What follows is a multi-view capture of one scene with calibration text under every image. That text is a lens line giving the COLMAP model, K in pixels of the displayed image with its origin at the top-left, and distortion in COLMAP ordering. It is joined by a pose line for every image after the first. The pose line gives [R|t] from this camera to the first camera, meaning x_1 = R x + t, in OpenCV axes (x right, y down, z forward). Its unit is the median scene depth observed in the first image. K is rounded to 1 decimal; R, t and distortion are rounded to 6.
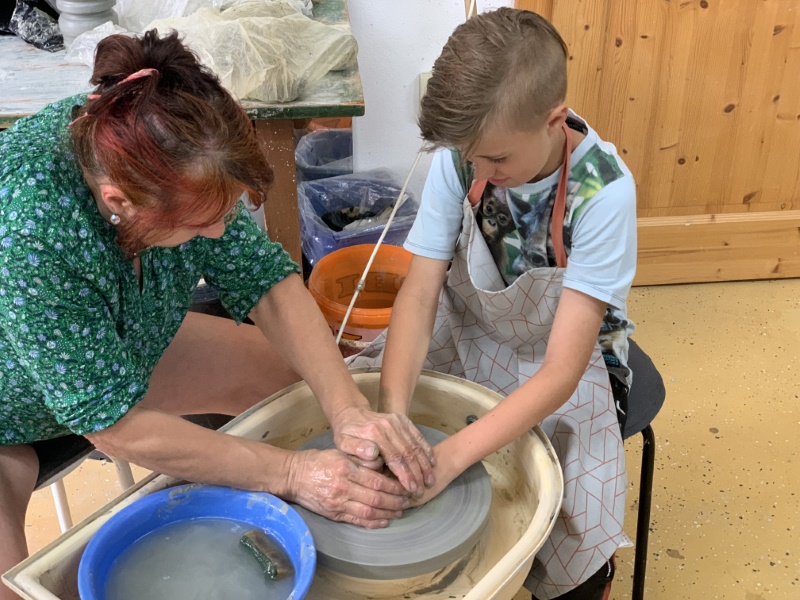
lens RADIAL K [[1187.6, 0, 397.5], [0, 1187.6, 293.5], [0, 0, 1]] dist [-0.062663, 0.000000]
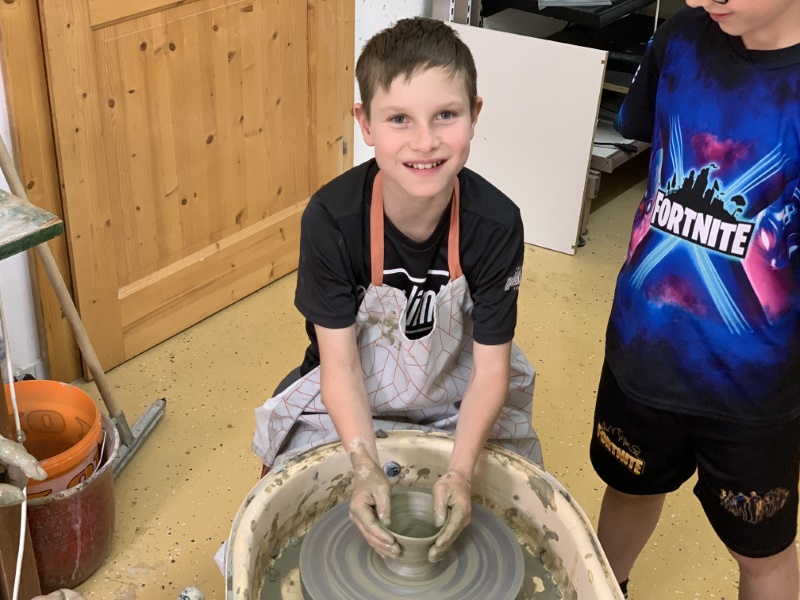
lens RADIAL K [[1187.6, 0, 399.0], [0, 1187.6, 304.4], [0, 0, 1]] dist [-0.062663, 0.000000]
pose [[0.667387, -0.339768, 0.662686, -0.359724], [0.352698, 0.927938, 0.120567, -0.092837], [-0.655896, 0.153263, 0.739129, 0.150571]]
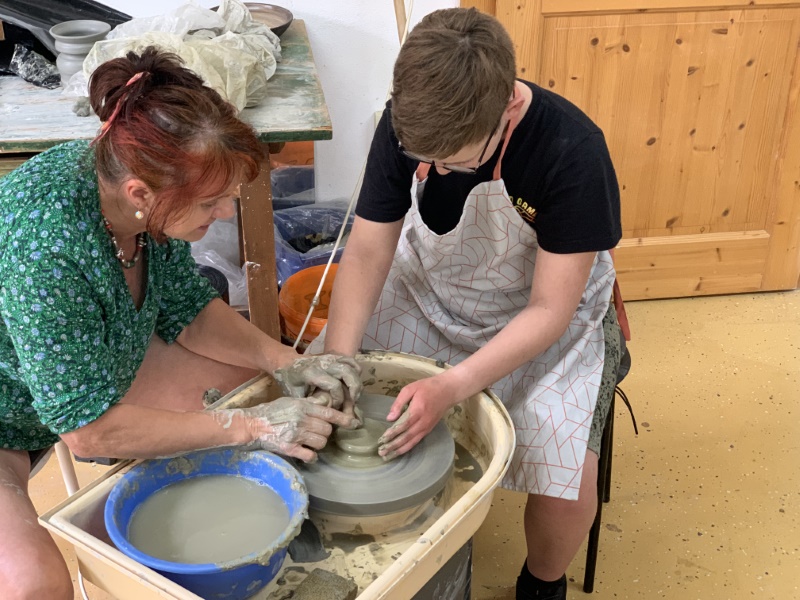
lens RADIAL K [[1187.6, 0, 400.9], [0, 1187.6, 301.6], [0, 0, 1]] dist [-0.062663, 0.000000]
pose [[0.998355, -0.017592, 0.054572, -0.020114], [0.020392, 0.998481, -0.051176, 0.048798], [-0.053589, 0.052205, 0.997198, -0.100269]]
